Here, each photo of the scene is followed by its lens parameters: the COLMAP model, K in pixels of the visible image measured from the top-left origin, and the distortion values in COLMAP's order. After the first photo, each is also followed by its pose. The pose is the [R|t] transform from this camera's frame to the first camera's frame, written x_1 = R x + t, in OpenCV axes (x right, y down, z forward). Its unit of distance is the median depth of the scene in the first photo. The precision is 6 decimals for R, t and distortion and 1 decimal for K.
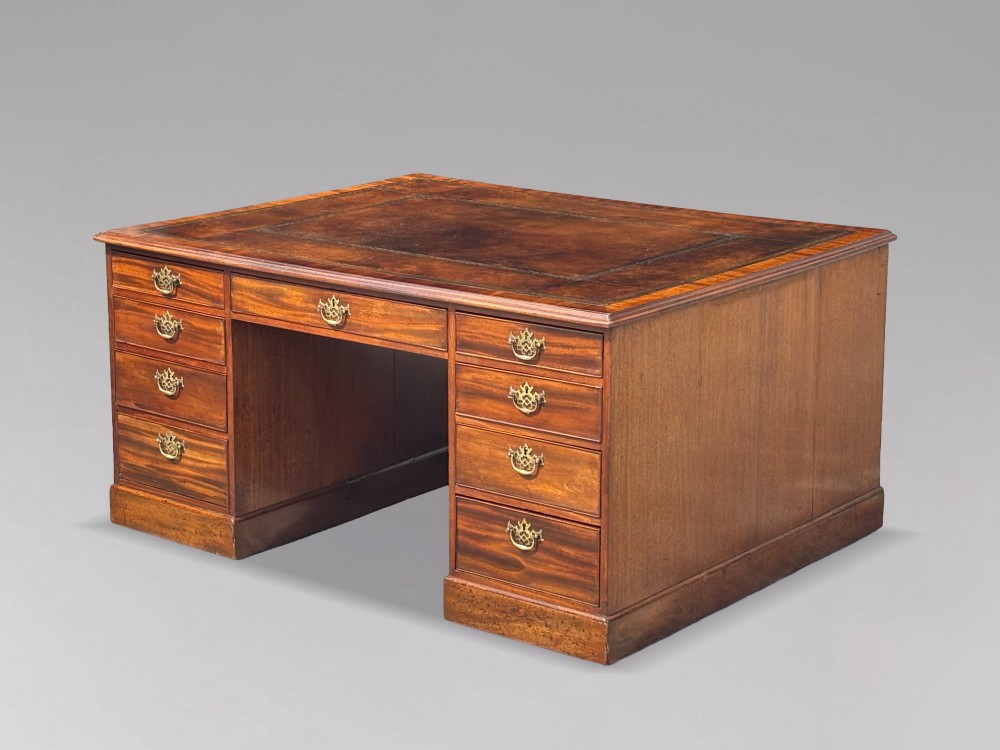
lens RADIAL K [[2152.9, 0, 500.0], [0, 2152.9, 375.0], [0, 0, 1]] dist [0.009406, -0.260306]
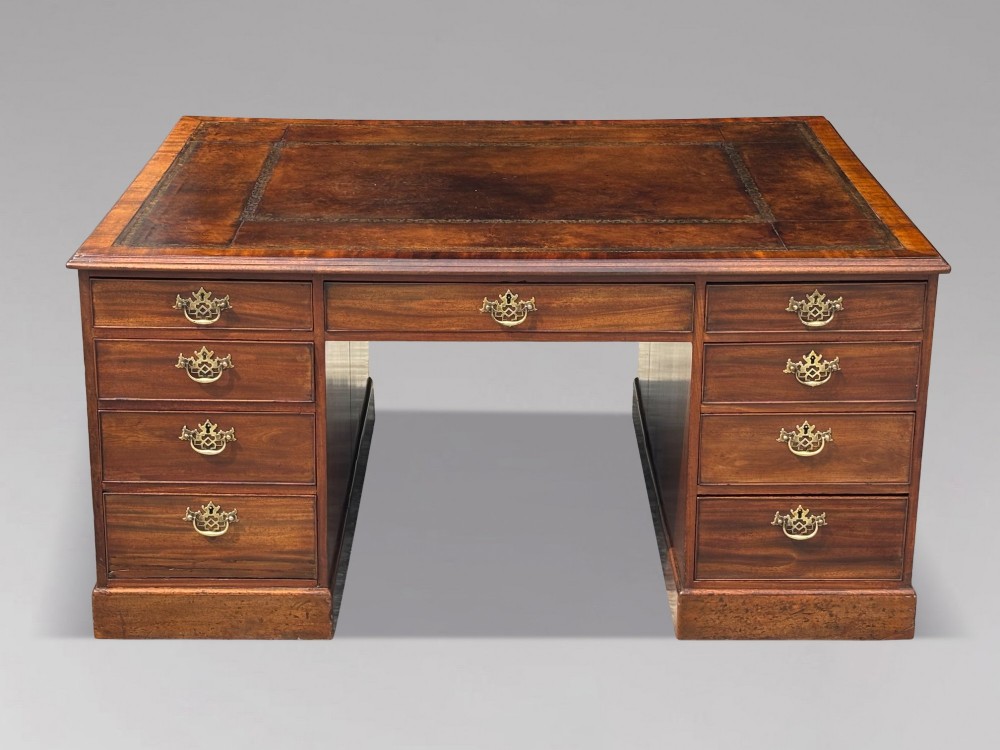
lens RADIAL K [[1849.6, 0, 510.1], [0, 1849.6, 390.5], [0, 0, 1]] dist [0.296458, -1.461287]
pose [[0.776340, -0.212148, 0.593540, -0.500753], [0.145813, 0.976560, 0.158330, -0.111052], [-0.613217, -0.036372, 0.789077, 0.464786]]
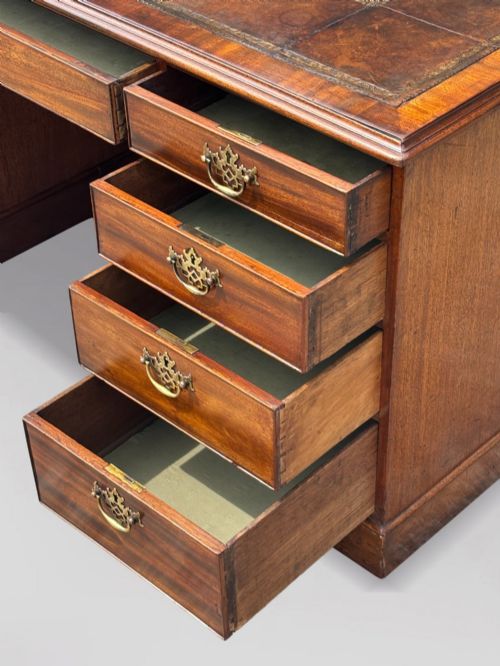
lens RADIAL K [[1264.6, 0, 262.7], [0, 1264.6, 332.8], [0, 0, 1]] dist [0.360319, -1.532141]
pose [[0.995169, 0.044597, -0.087465, 0.041685], [-0.004343, 0.910000, 0.414586, -0.111061], [0.098082, -0.412203, 0.905797, 0.614987]]
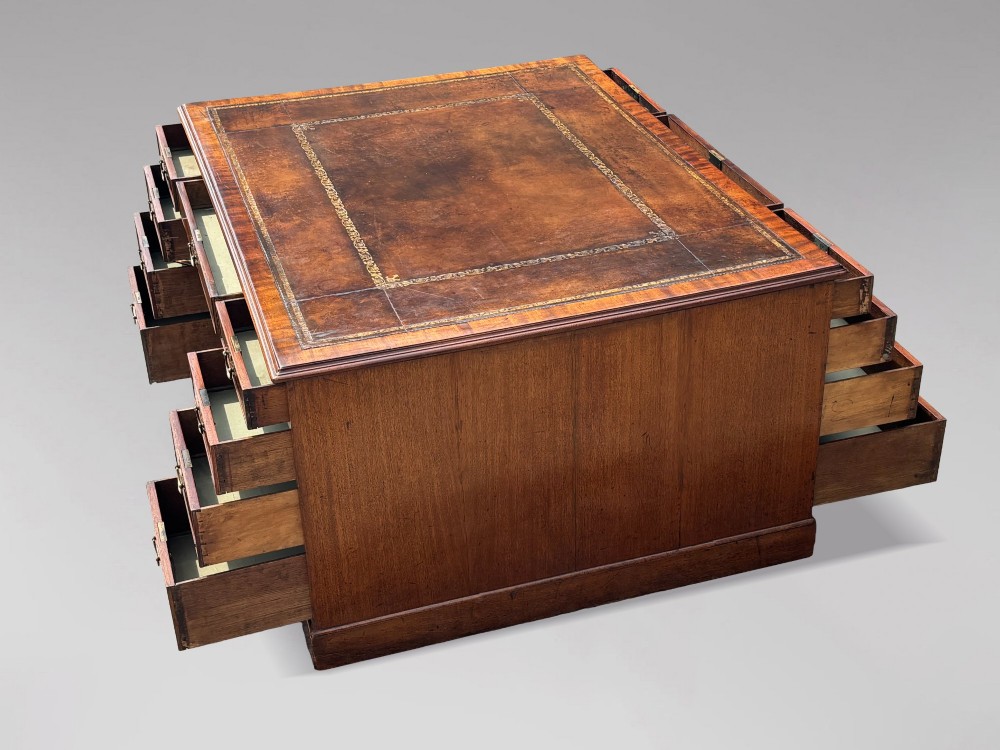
lens RADIAL K [[1396.2, 0, 501.0], [0, 1396.2, 351.5], [0, 0, 1]] dist [0.176558, -0.014658]
pose [[0.830133, 0.259964, -0.493252, 0.393090], [-0.108440, 0.943038, 0.314517, -0.217363], [0.546918, -0.207603, 0.811037, 0.512796]]
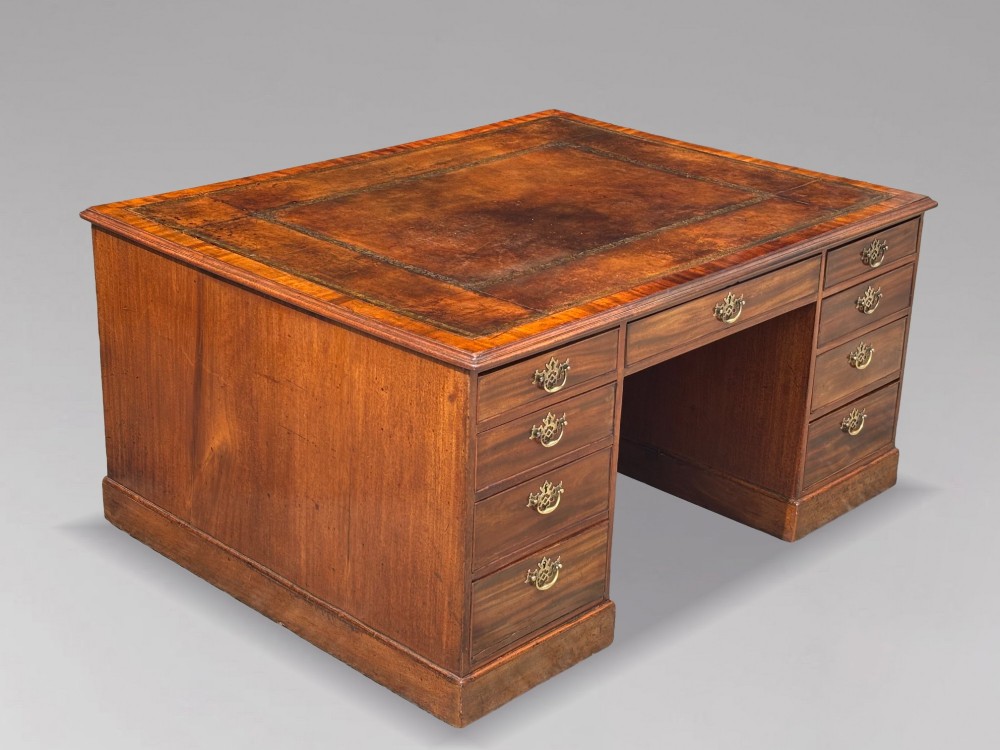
lens RADIAL K [[1624.5, 0, 504.4], [0, 1624.5, 387.7], [0, 0, 1]] dist [0.228850, -0.861412]
pose [[0.092016, -0.378809, 0.920889, -0.756291], [0.213163, 0.910867, 0.353387, -0.271554], [-0.972674, 0.163782, 0.164562, 1.002867]]
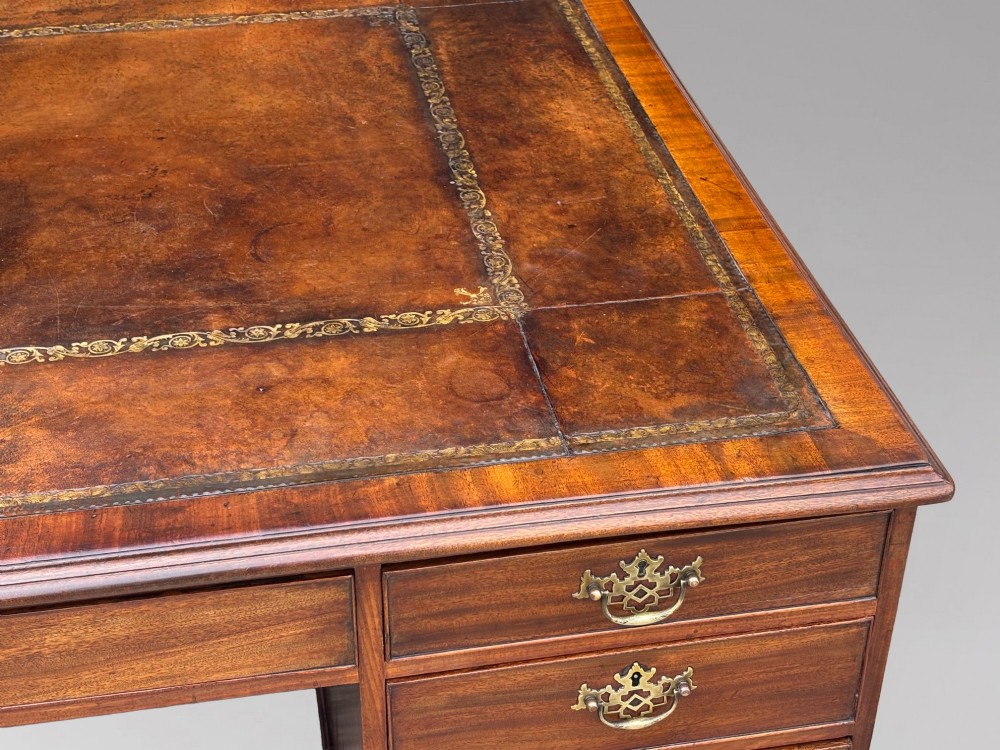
lens RADIAL K [[1624.5, 0, 504.4], [0, 1624.5, 387.7], [0, 0, 1]] dist [0.228850, -0.861412]
pose [[0.654362, -0.425686, 0.624981, -0.151715], [0.169799, 0.888107, 0.427124, -0.156366], [-0.736871, -0.173372, 0.653425, 0.800685]]
